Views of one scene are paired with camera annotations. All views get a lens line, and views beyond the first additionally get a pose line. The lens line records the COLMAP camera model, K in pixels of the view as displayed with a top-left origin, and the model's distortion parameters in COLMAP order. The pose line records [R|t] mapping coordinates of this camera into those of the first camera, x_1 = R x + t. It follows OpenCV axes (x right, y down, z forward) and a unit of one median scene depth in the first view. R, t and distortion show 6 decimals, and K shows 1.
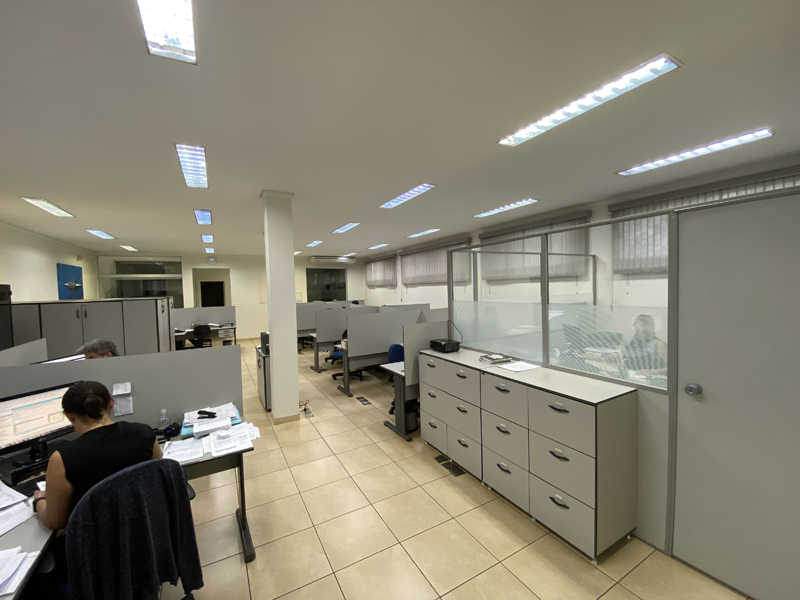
lens RADIAL K [[329.4, 0, 397.2], [0, 329.4, 299.9], [0, 0, 1]] dist [0.001822, -0.010482]
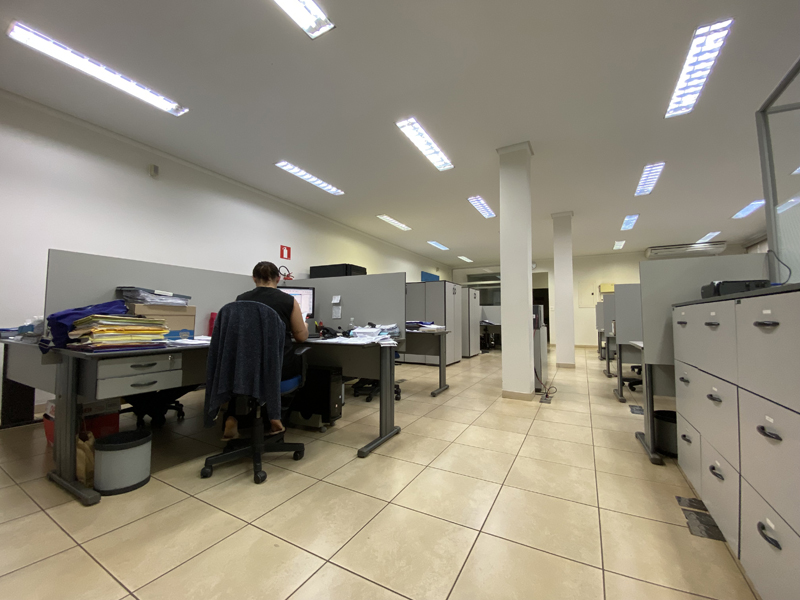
lens RADIAL K [[329.4, 0, 394.2], [0, 329.4, 299.2], [0, 0, 1]] dist [0.001822, -0.010482]
pose [[0.517434, -0.018426, -0.855525, 0.239868], [-0.058571, 0.996661, -0.056891, 0.165485], [0.853716, 0.079546, 0.514627, 0.241916]]
